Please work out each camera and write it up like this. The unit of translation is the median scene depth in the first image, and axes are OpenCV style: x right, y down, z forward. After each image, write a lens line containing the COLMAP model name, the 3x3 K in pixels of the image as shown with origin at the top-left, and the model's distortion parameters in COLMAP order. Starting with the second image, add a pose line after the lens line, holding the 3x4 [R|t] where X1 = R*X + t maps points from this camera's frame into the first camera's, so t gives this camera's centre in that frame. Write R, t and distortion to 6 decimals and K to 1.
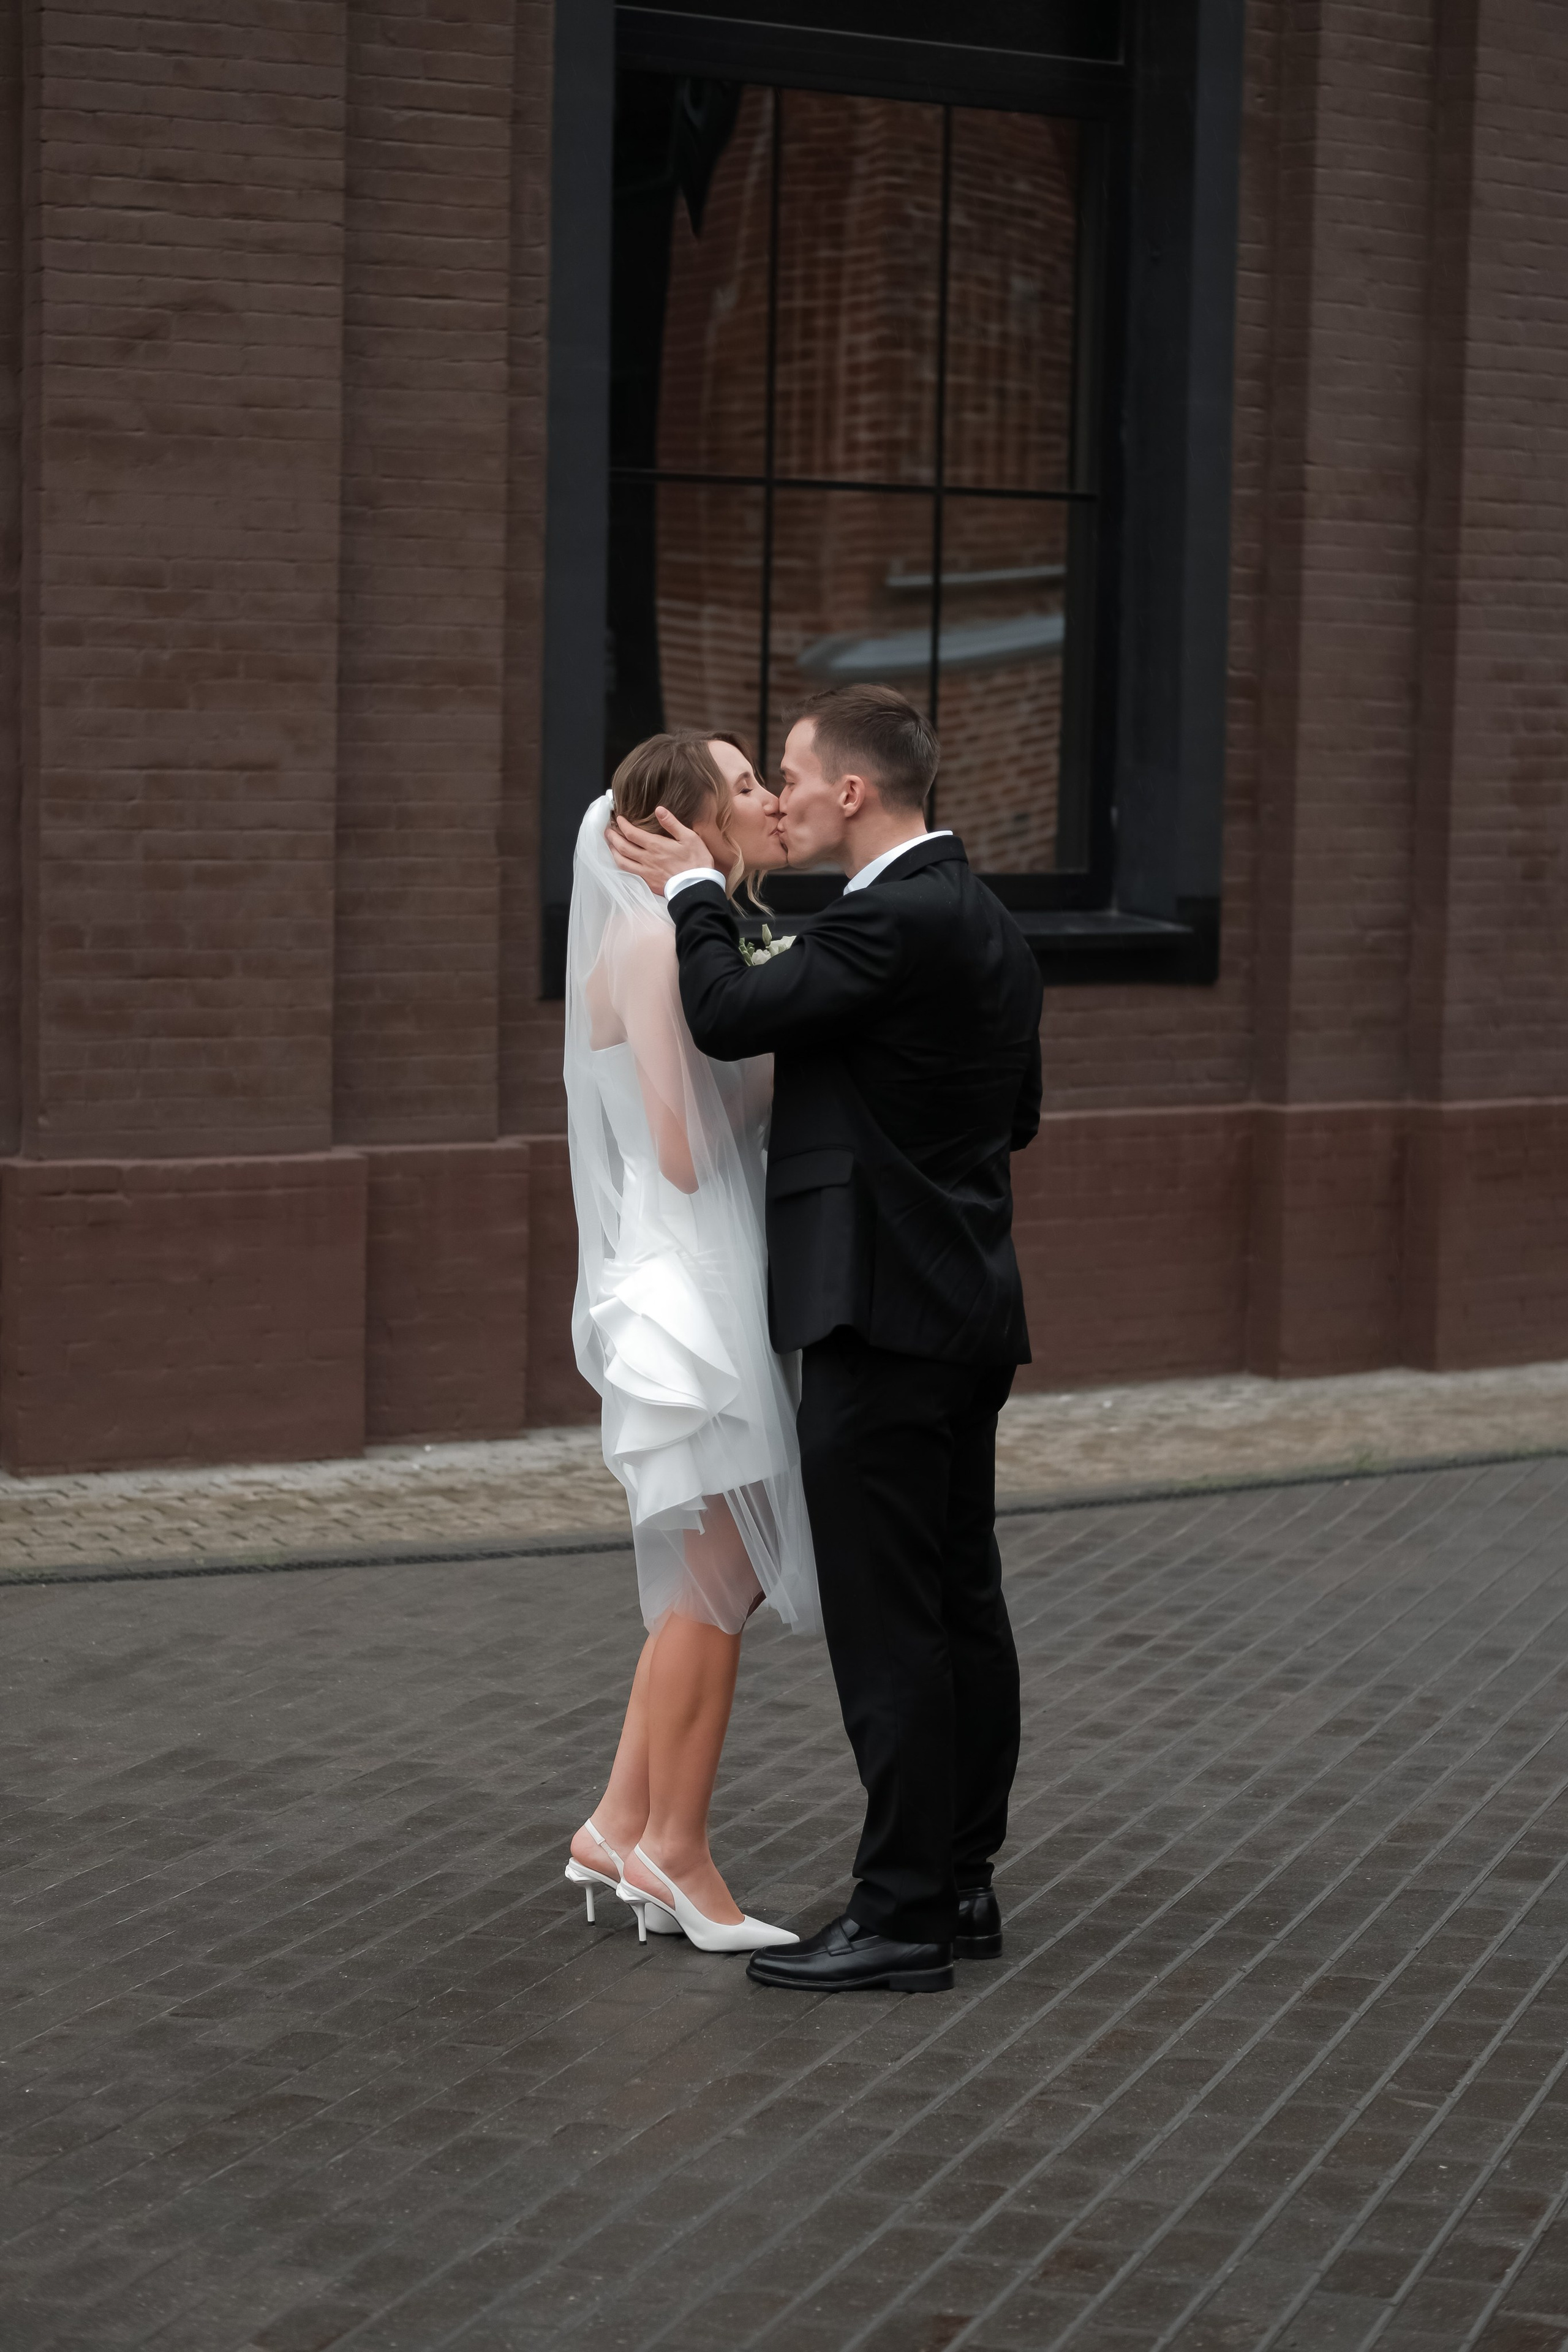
lens RADIAL K [[5371.7, 0, 691.4], [0, 5371.7, 1289.9], [0, 0, 1]] dist [0.035632, 0.349510]
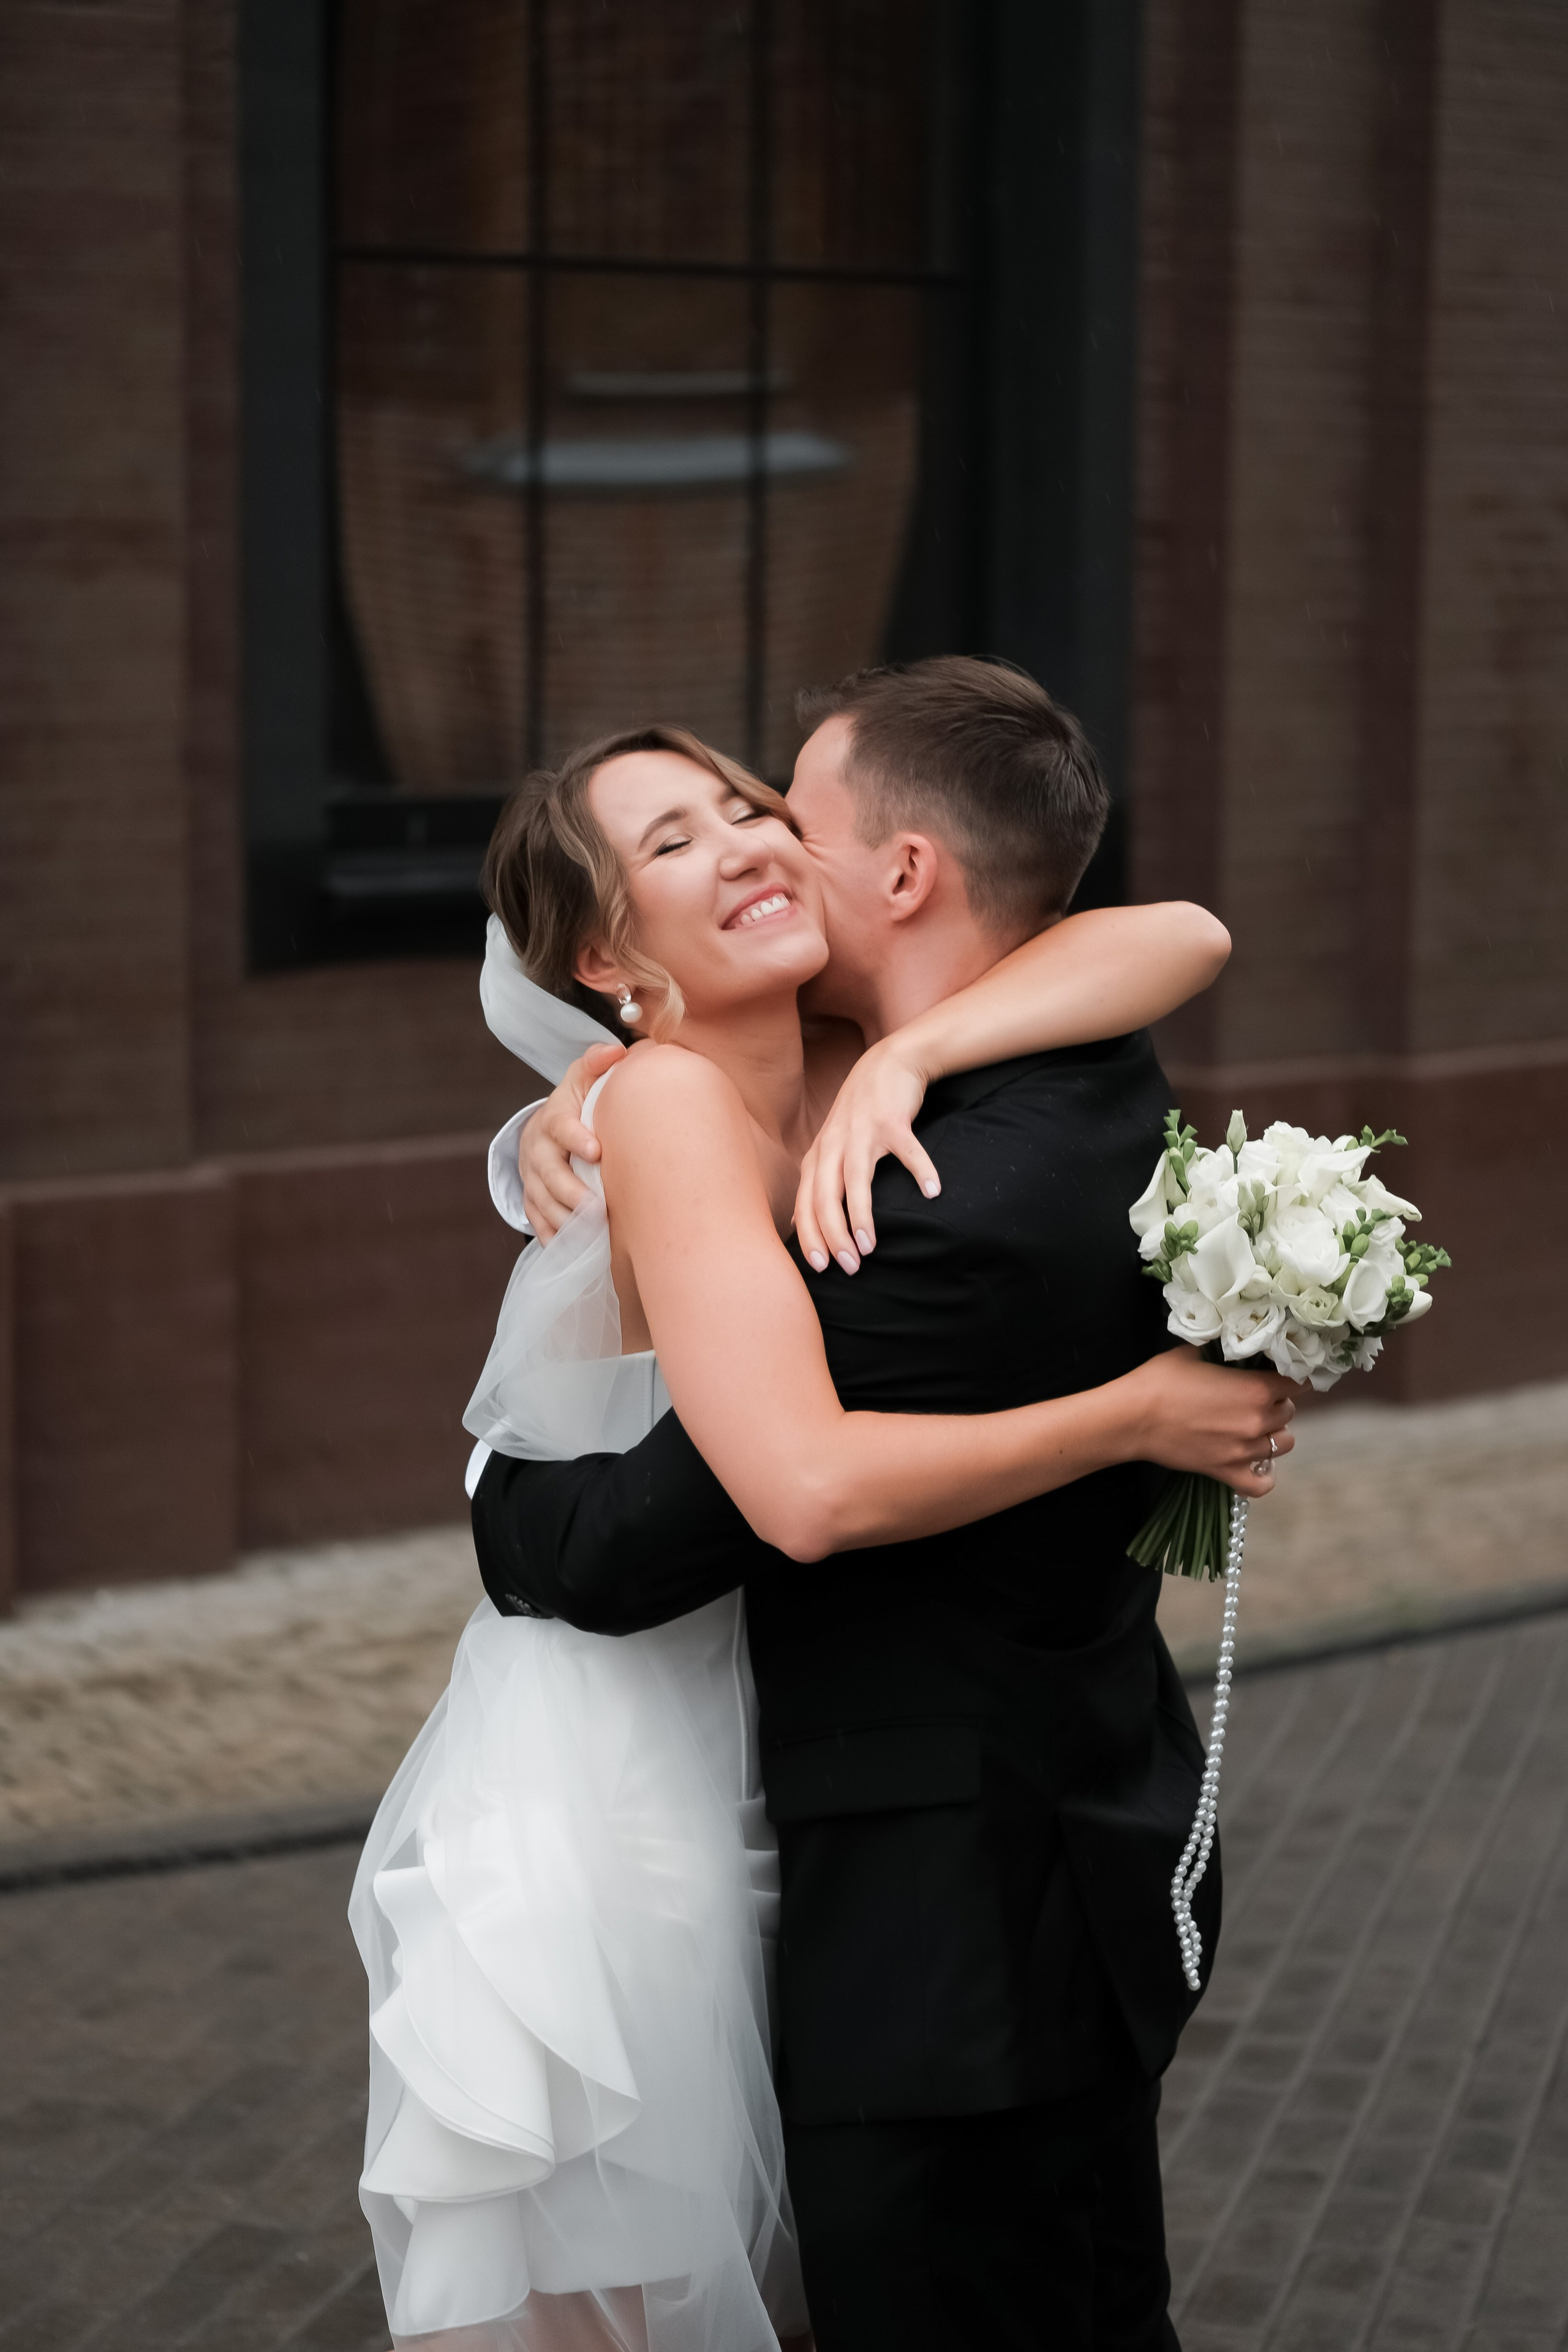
lens RADIAL K [[5281.1, 0, 784.0], [0, 5281.1, 1176.0], [0, 0, 1]] dist [0.102028, 0.061618]
pose [[0.996378, -0.020720, 0.082466, -0.015658], [0.018762, 0.999525, 0.024439, -0.044891], [-0.082933, -0.022803, 0.996294, 0.288299]]
